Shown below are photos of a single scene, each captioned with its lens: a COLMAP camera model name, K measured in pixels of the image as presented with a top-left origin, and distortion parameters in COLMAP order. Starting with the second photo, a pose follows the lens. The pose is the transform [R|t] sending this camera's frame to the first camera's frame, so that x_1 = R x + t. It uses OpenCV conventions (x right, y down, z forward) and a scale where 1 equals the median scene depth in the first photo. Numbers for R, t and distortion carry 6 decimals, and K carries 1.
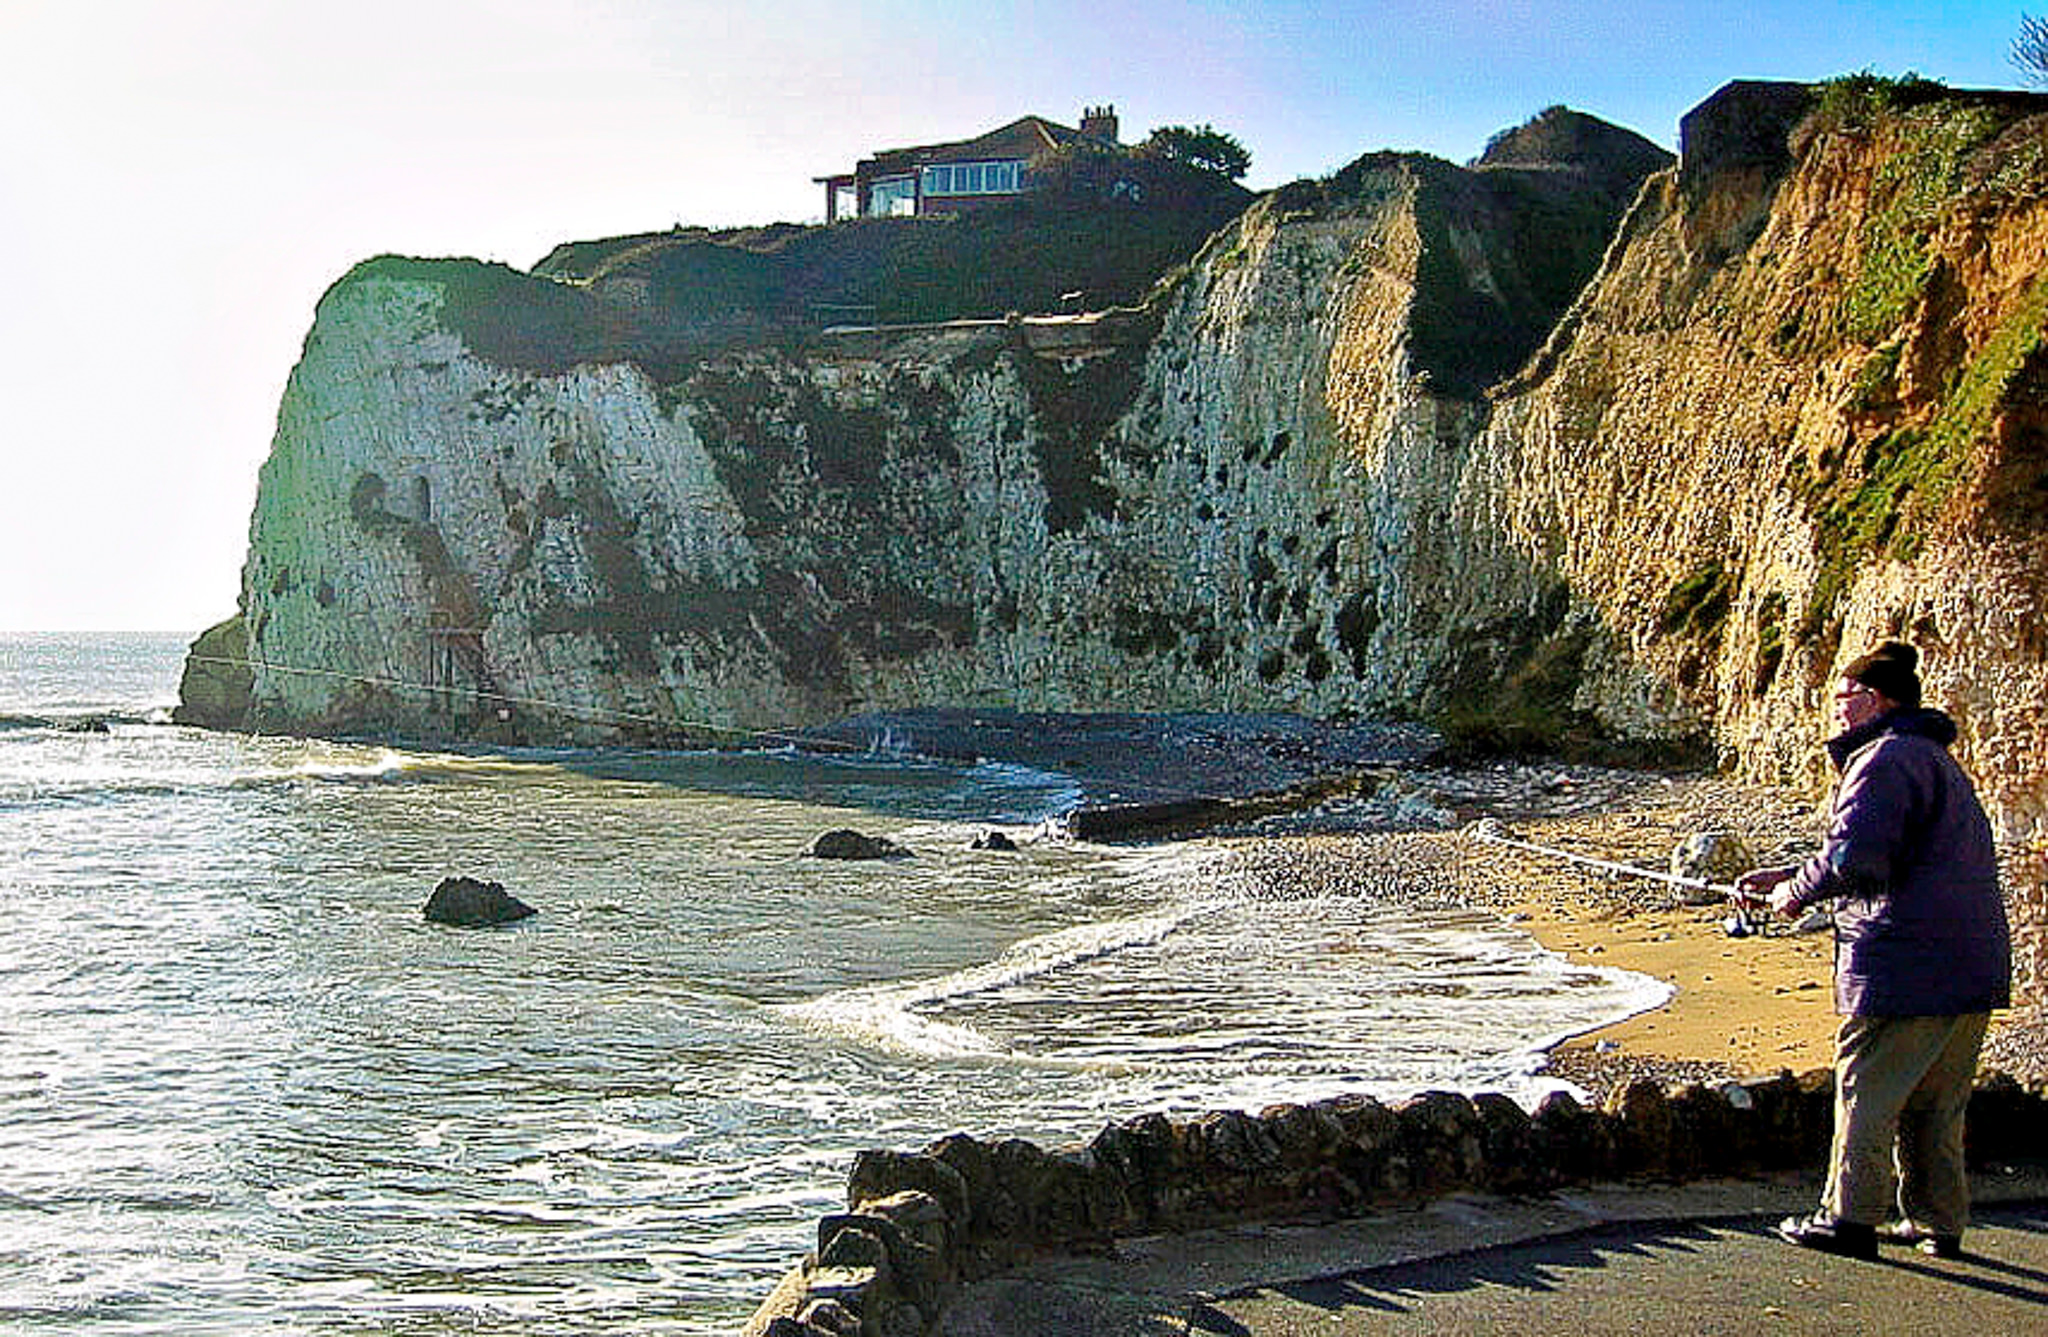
lens RADIAL K [[2541.0, 0, 890.8], [0, 2541.0, 745.3], [0, 0, 1]] dist [-0.042491, 0.000000]
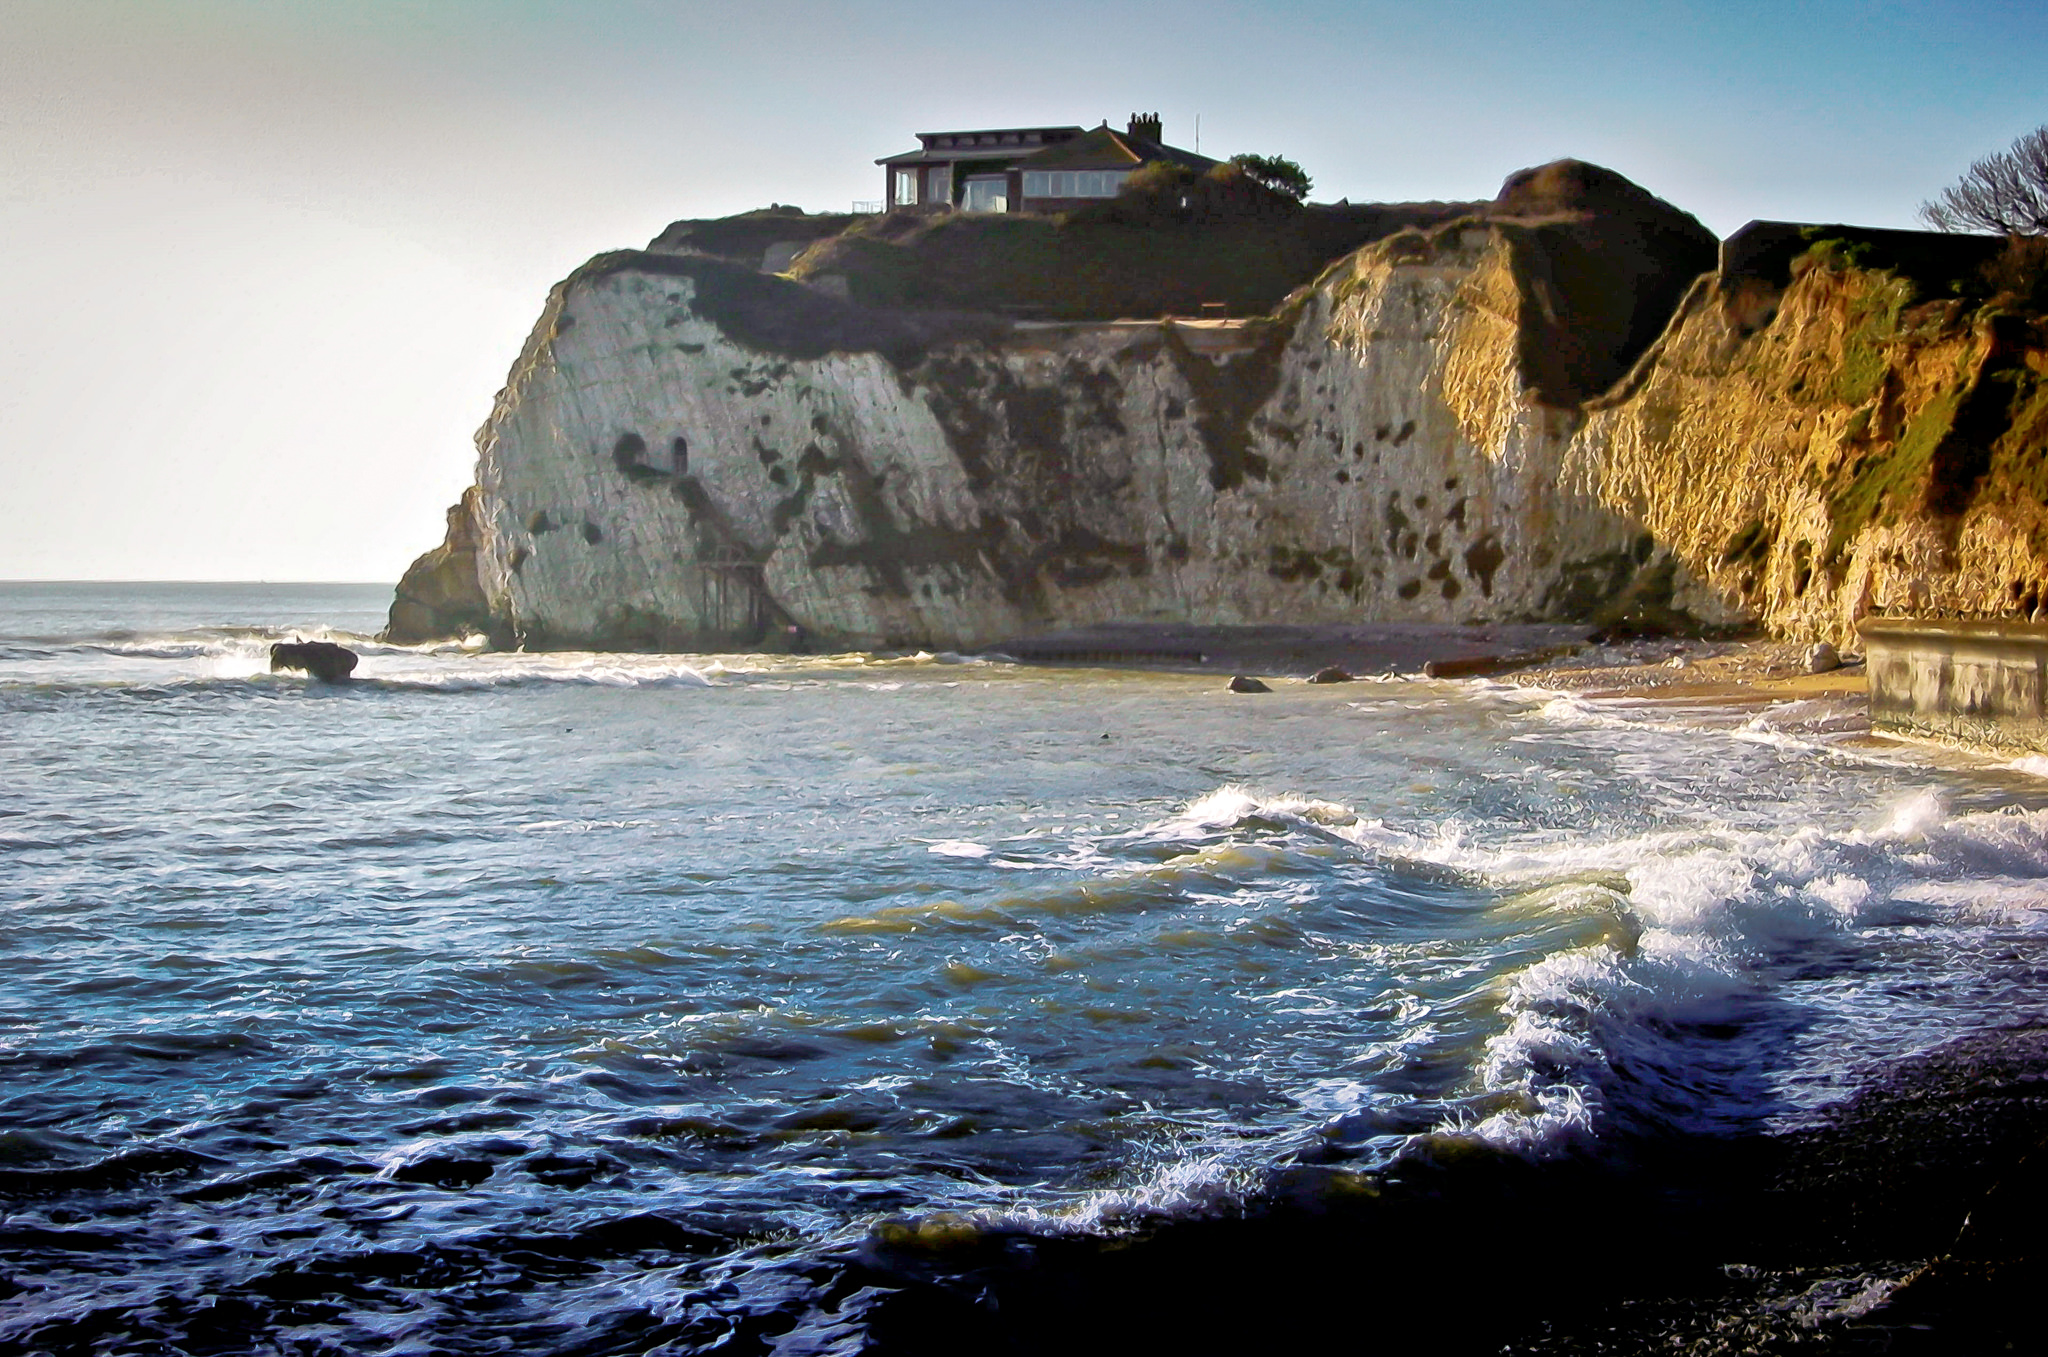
lens RADIAL K [[3559.6, 0, 1024.7], [0, 3559.6, 677.1], [0, 0, 1]] dist [-0.013489, 0.000000]
pose [[0.981095, -0.003432, 0.193496, -0.429303], [0.006726, 0.999843, -0.016365, 0.047104], [-0.193410, 0.017357, 0.980965, -0.865463]]
